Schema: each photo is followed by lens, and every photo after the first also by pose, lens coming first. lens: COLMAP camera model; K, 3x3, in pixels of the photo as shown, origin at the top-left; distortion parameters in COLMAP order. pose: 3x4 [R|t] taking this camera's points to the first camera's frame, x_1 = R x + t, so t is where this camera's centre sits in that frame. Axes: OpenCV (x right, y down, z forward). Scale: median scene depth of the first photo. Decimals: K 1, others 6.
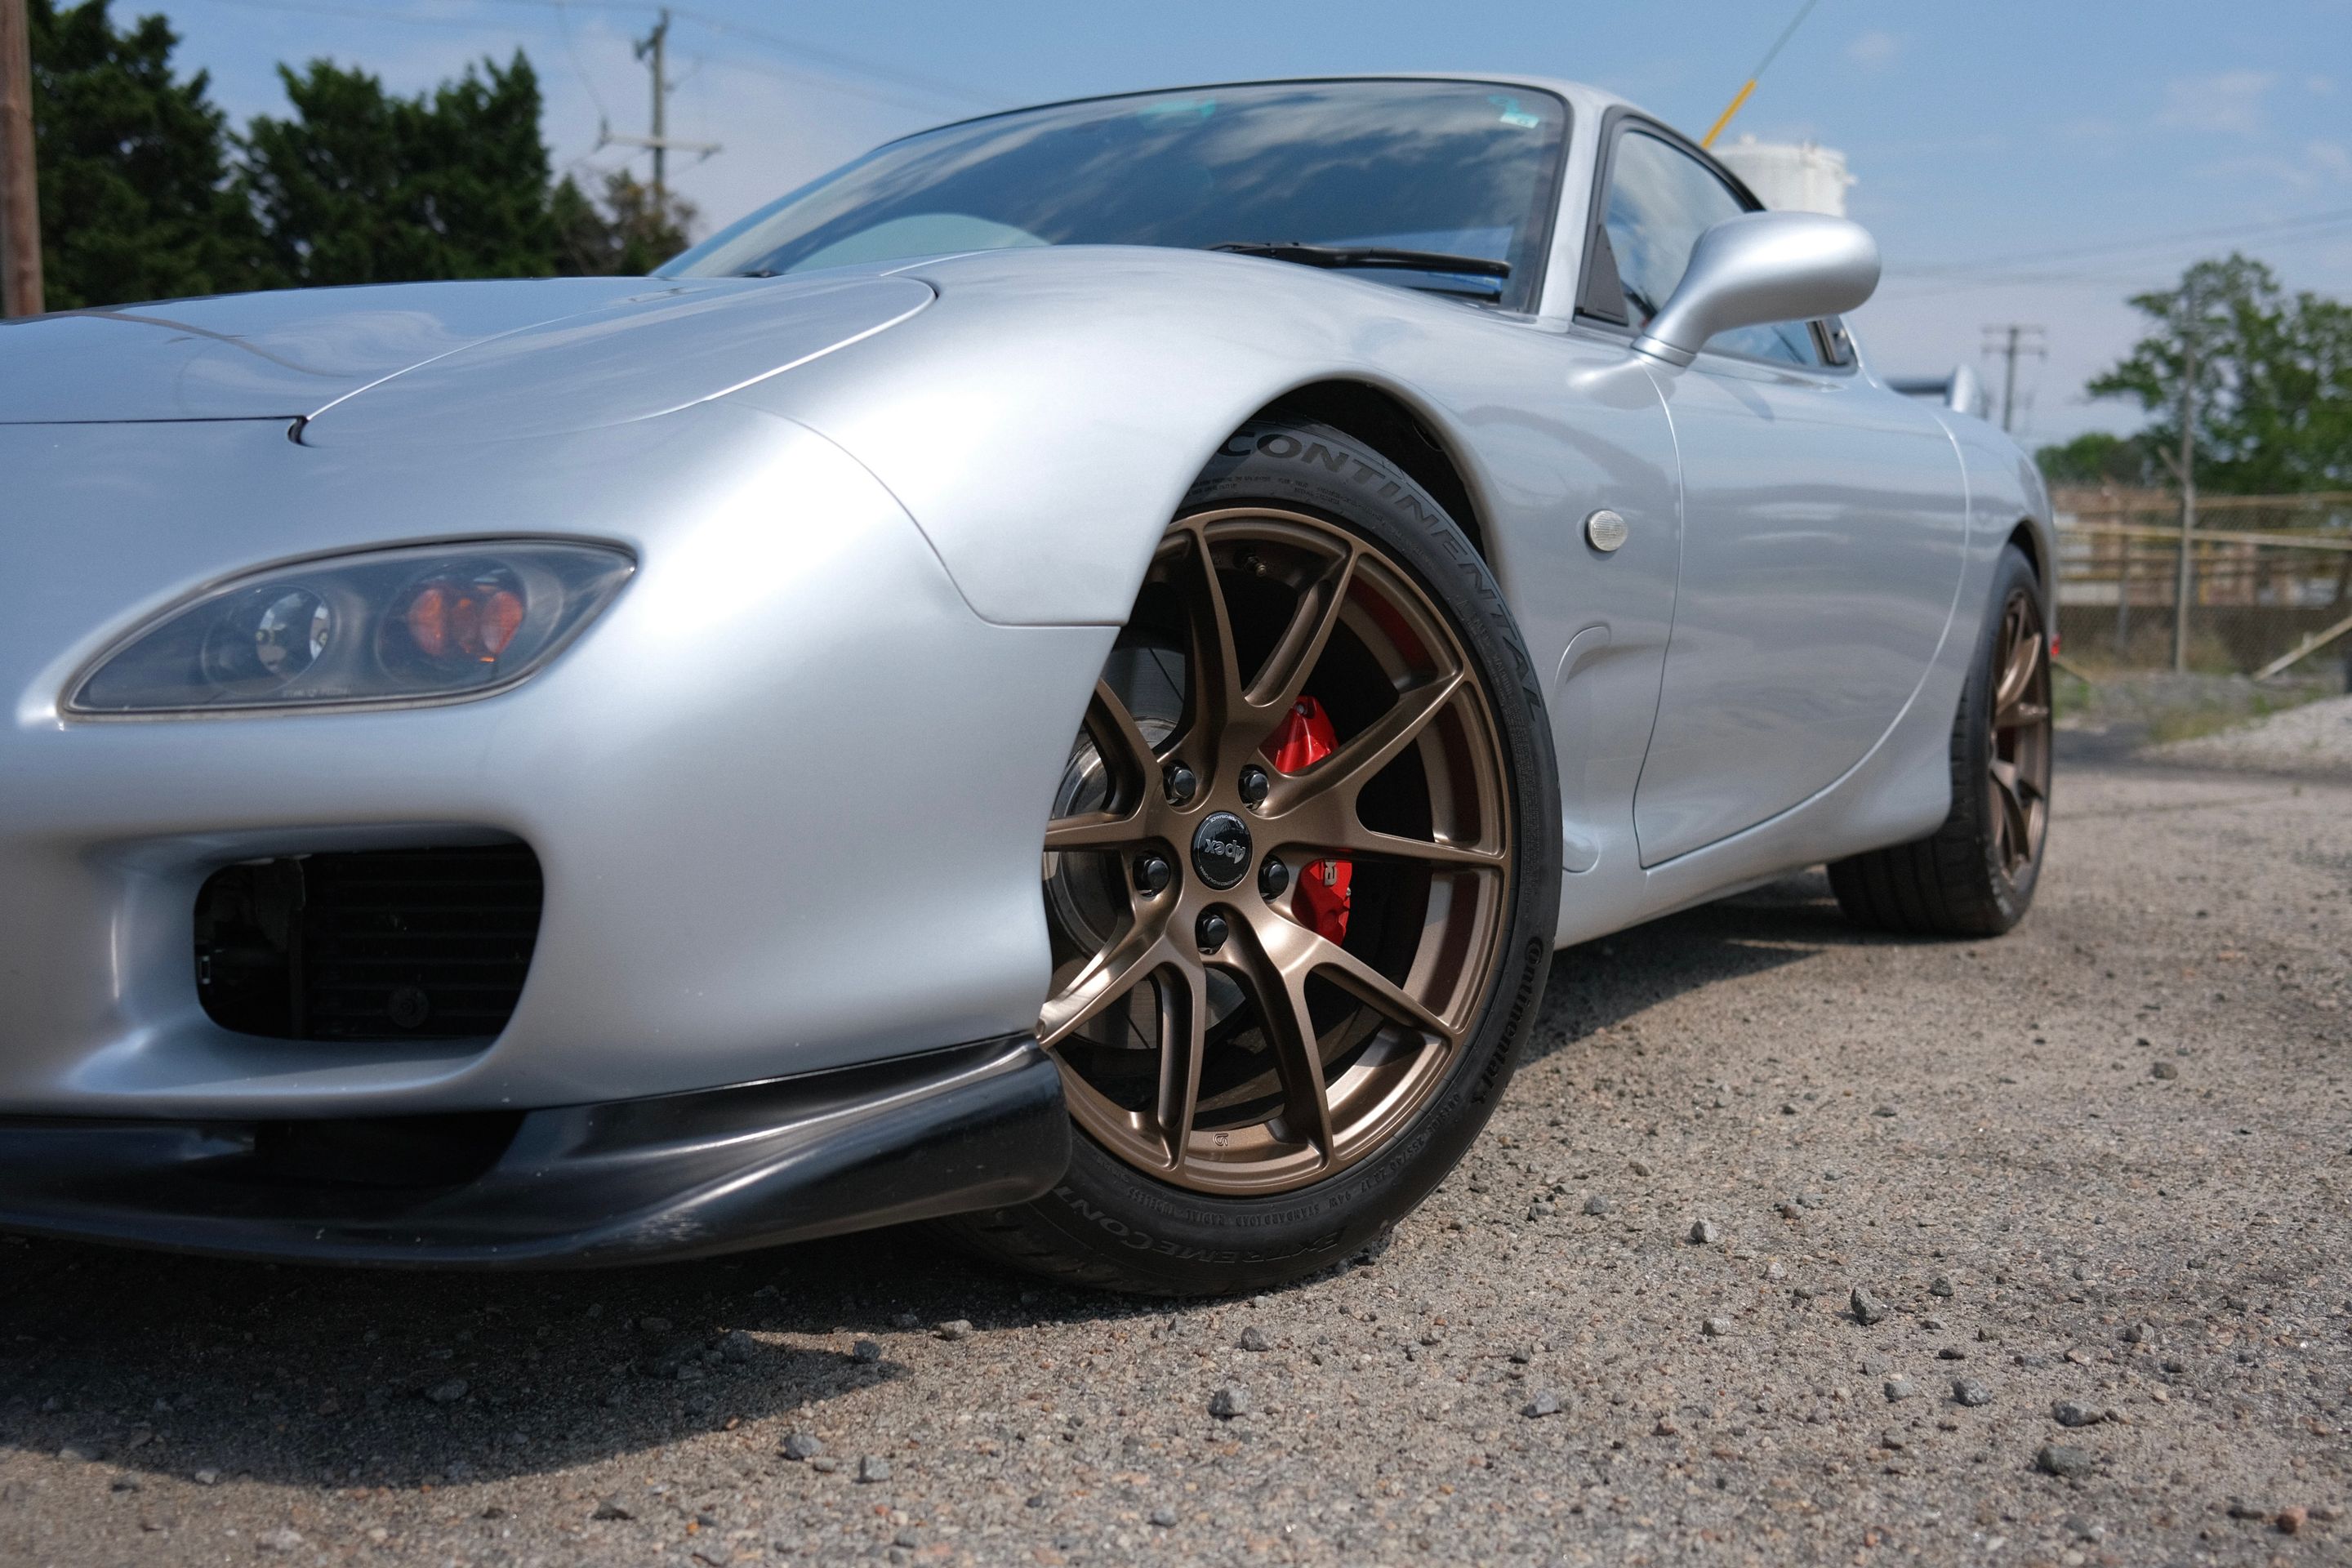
lens RADIAL K [[2495.7, 0, 1176.0], [0, 2495.7, 784.0], [0, 0, 1]] dist [-0.087016, 0.219209]
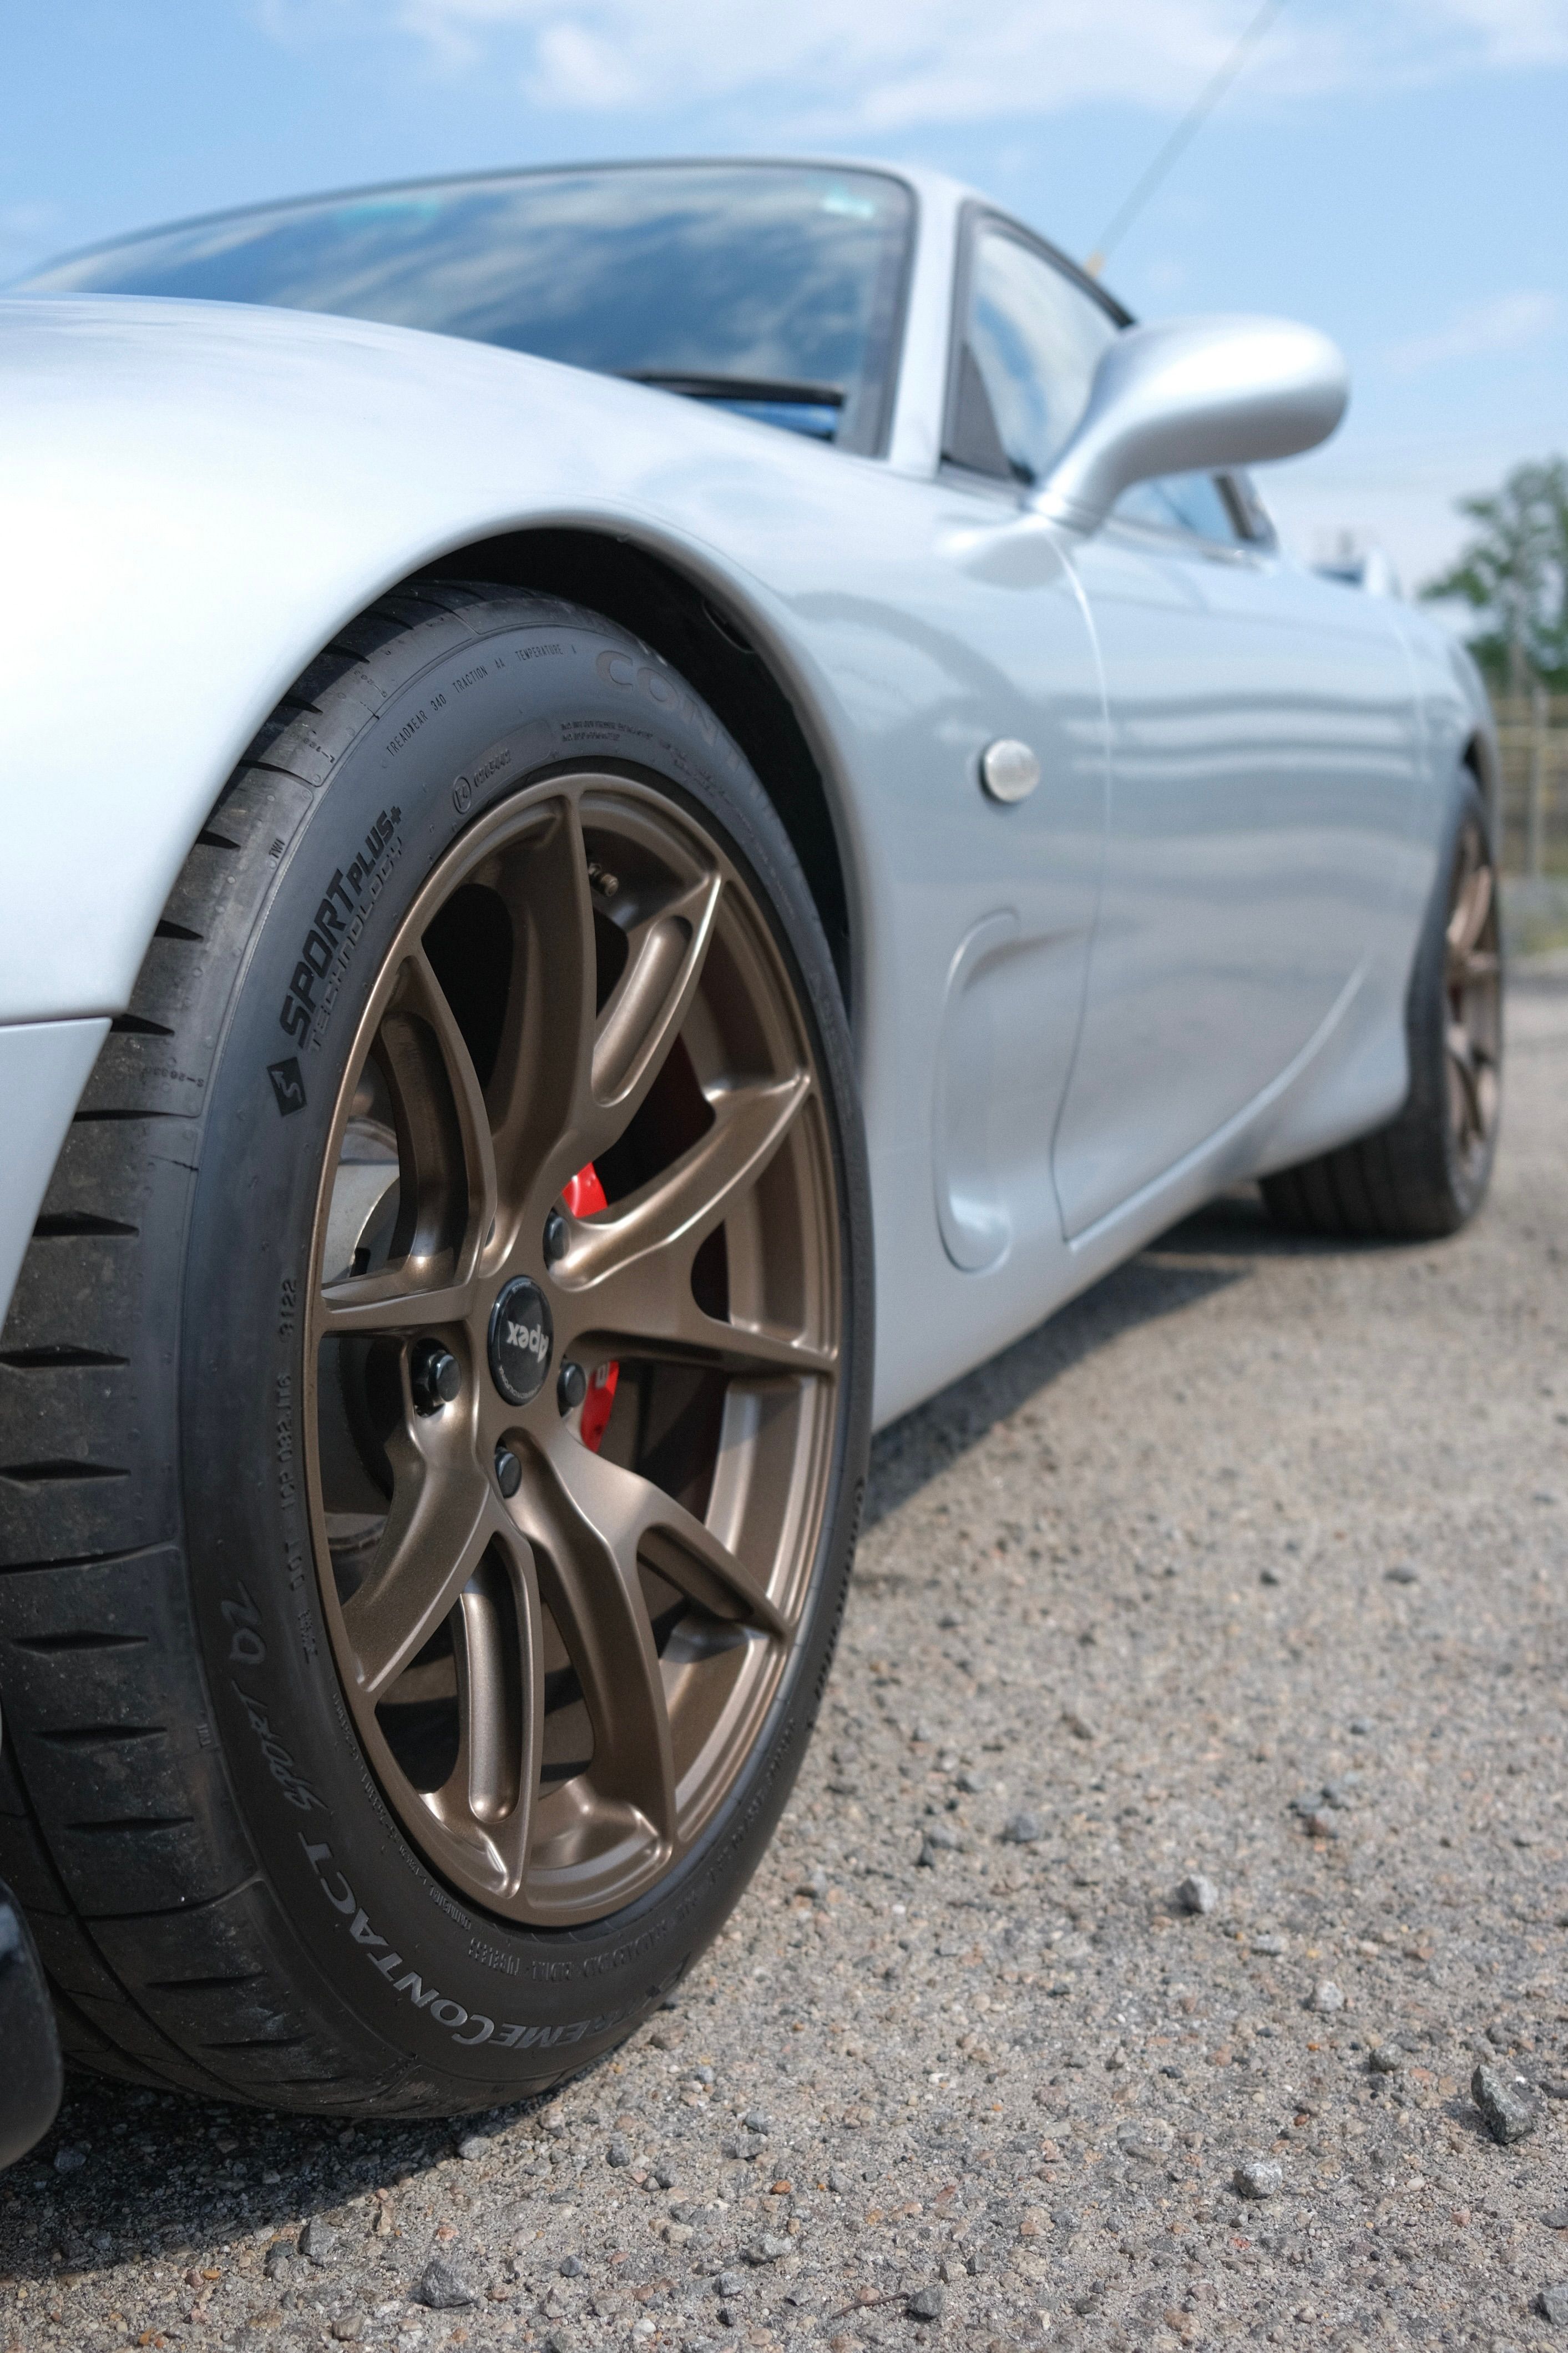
lens RADIAL K [[2496.6, 0, 775.2], [0, 2496.6, 1248.5], [0, 0, 1]] dist [-0.087016, 0.219209]
pose [[0.994666, -0.043294, 0.093620, 0.053466], [0.034277, 0.994804, 0.095865, -0.047270], [-0.097284, -0.092145, 0.990982, 0.398698]]
